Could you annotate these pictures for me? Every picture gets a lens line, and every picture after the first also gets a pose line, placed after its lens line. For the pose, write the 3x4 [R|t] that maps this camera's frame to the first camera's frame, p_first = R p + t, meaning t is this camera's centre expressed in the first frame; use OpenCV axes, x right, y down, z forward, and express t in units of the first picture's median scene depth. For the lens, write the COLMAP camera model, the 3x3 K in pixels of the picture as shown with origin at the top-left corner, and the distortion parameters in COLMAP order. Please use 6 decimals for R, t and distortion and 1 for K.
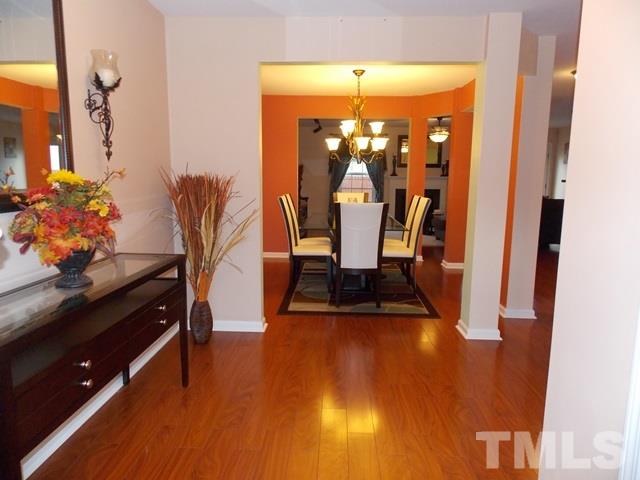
lens RADIAL K [[421.9, 0, 320.7], [0, 421.9, 236.2], [0, 0, 1]] dist [0.000208, -0.001078]
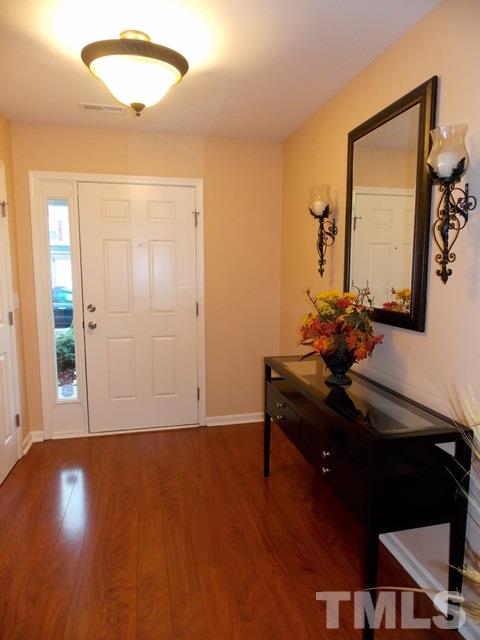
lens RADIAL K [[421.9, 0, 242.0], [0, 421.9, 340.1], [0, 0, 1]] dist [0.000208, -0.001078]
pose [[-0.963691, 0.030525, -0.265269, 0.004130], [-0.055803, 0.948484, 0.311871, -0.300705], [0.261123, 0.315350, -0.912343, 1.649512]]
